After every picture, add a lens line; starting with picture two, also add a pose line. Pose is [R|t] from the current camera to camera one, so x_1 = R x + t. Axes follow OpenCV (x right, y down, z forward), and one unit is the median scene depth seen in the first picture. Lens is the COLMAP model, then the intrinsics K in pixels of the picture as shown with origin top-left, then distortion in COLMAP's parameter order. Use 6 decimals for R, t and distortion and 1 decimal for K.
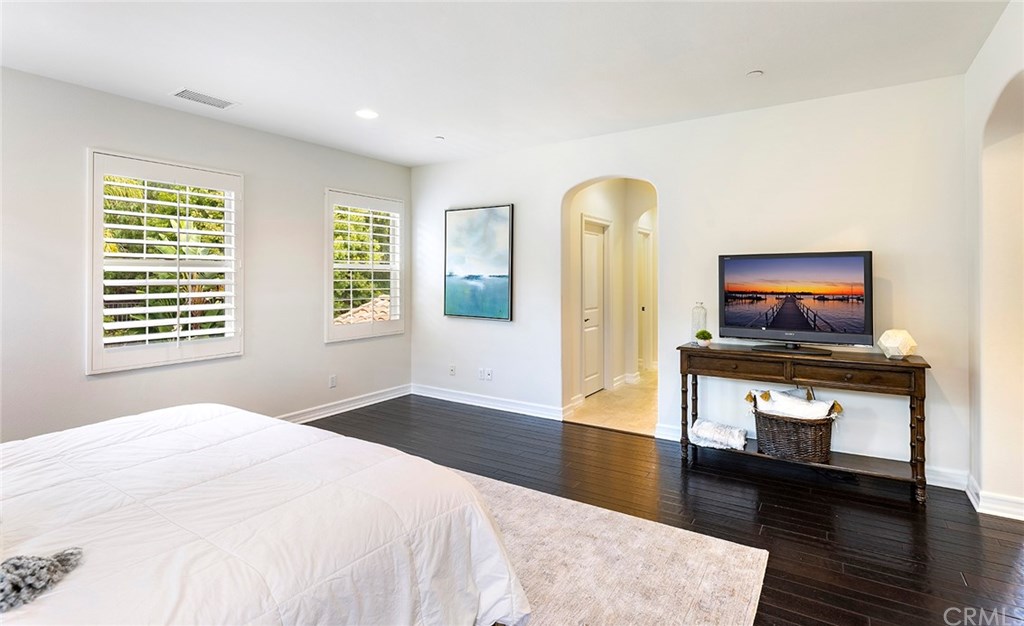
lens RADIAL K [[493.7, 0, 512.7], [0, 493.7, 277.7], [0, 0, 1]] dist [-0.000432, -0.000219]
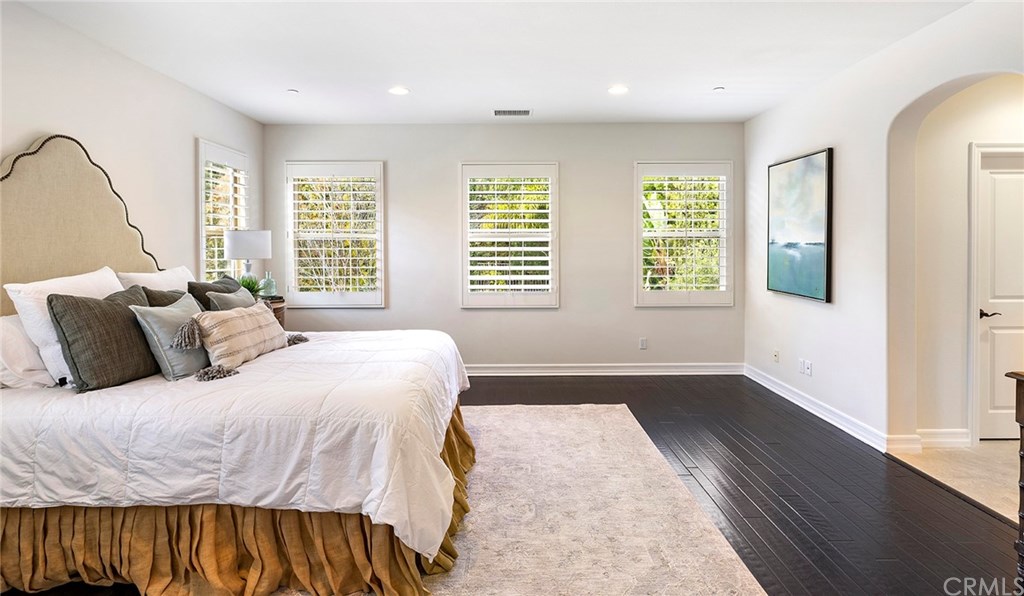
lens RADIAL K [[496.1, 0, 510.9], [0, 496.1, 257.3], [0, 0, 1]] dist [-0.005678, 0.001048]
pose [[0.556987, 0.019826, -0.830284, 0.357915], [0.000315, 0.999710, 0.024083, -0.000701], [0.830521, -0.013675, 0.556819, 0.174375]]
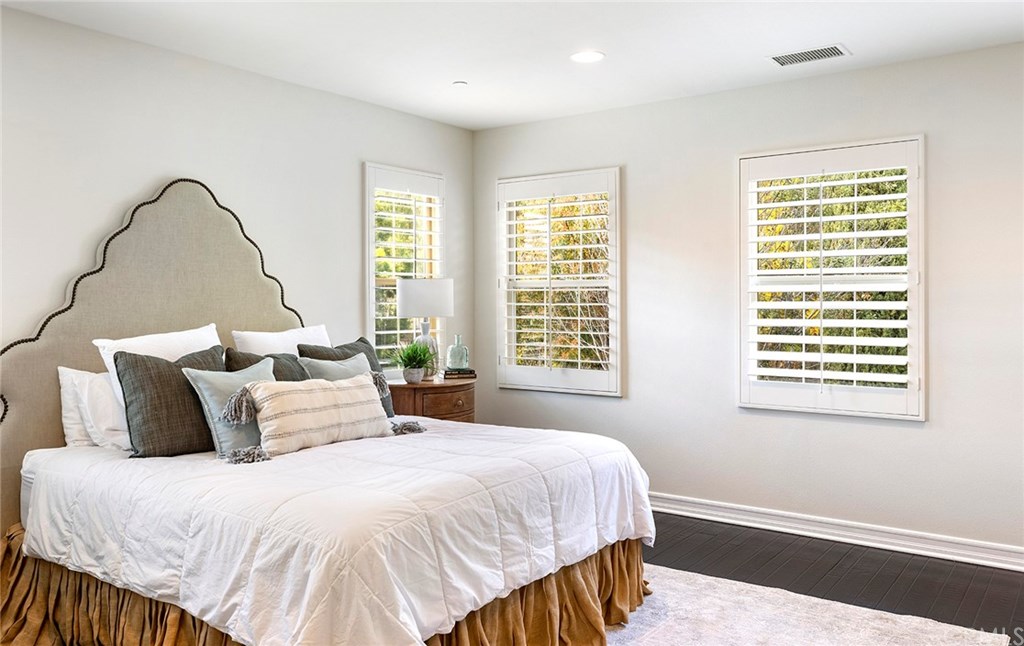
lens RADIAL K [[812.4, 0, 510.4], [0, 812.4, 312.6], [0, 0, 1]] dist [0.004079, -0.003733]
pose [[-0.044118, 0.017972, -0.998865, 0.434679], [0.001524, 0.999838, 0.017922, -0.001900], [0.999025, -0.000732, -0.044138, 0.438607]]
